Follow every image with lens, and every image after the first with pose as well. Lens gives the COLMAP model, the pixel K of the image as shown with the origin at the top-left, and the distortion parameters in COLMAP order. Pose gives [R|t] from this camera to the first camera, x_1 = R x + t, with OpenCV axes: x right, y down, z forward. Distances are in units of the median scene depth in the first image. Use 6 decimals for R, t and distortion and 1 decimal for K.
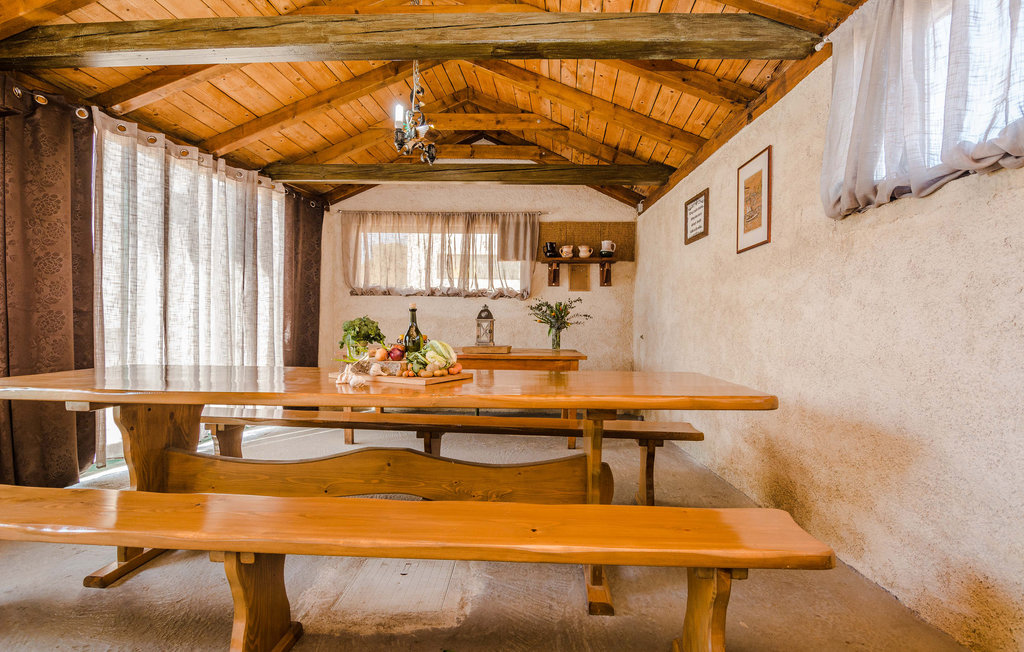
lens RADIAL K [[512.8, 0, 507.4], [0, 512.8, 339.1], [0, 0, 1]] dist [-0.010968, -0.008513]
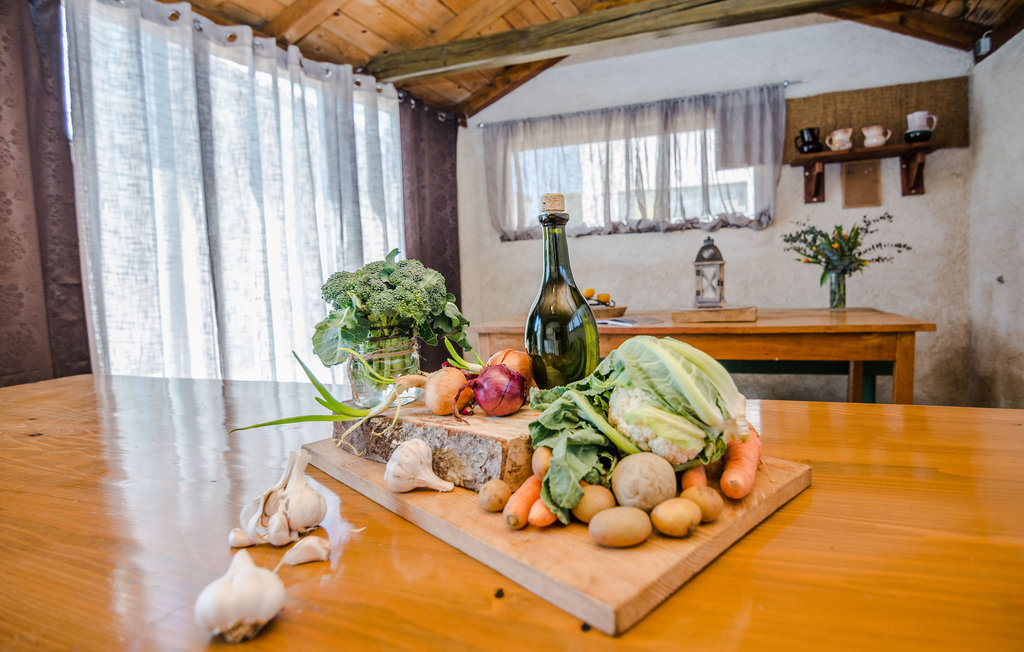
lens RADIAL K [[536.5, 0, 521.0], [0, 536.5, 310.7], [0, 0, 1]] dist [-0.020719, -0.005234]
pose [[0.948885, -0.032663, -0.313929, -0.047514], [0.042906, 0.998747, 0.025772, -0.007219], [0.312693, -0.037924, 0.949097, 0.300009]]
